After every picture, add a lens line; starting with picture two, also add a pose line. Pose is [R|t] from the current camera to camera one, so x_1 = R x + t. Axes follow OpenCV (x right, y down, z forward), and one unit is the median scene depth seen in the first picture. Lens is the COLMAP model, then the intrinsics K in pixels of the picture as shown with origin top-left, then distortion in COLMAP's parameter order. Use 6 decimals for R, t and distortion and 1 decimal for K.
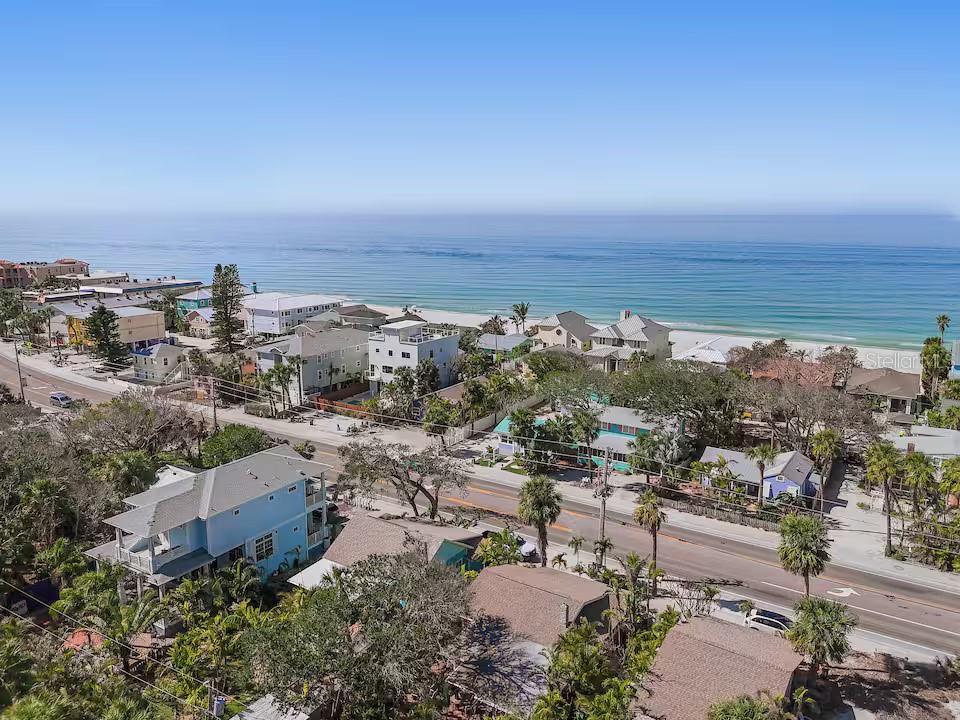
lens RADIAL K [[714.1, 0, 480.0], [0, 714.1, 360.0], [0, 0, 1]] dist [0.003140, 0.003044]
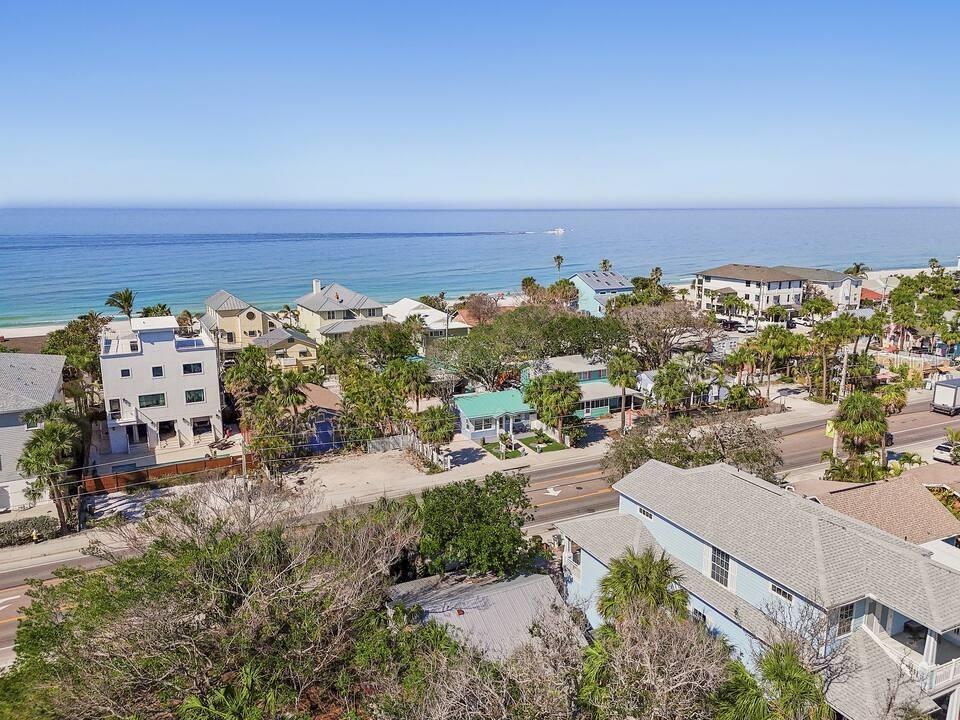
lens RADIAL K [[714.1, 0, 480.0], [0, 714.1, 360.0], [0, 0, 1]] dist [0.003140, 0.003044]
pose [[0.504788, -0.179170, 0.844445, -0.515003], [0.169403, 0.979763, 0.106616, -0.038720], [-0.846458, 0.089233, 0.524925, 0.462541]]
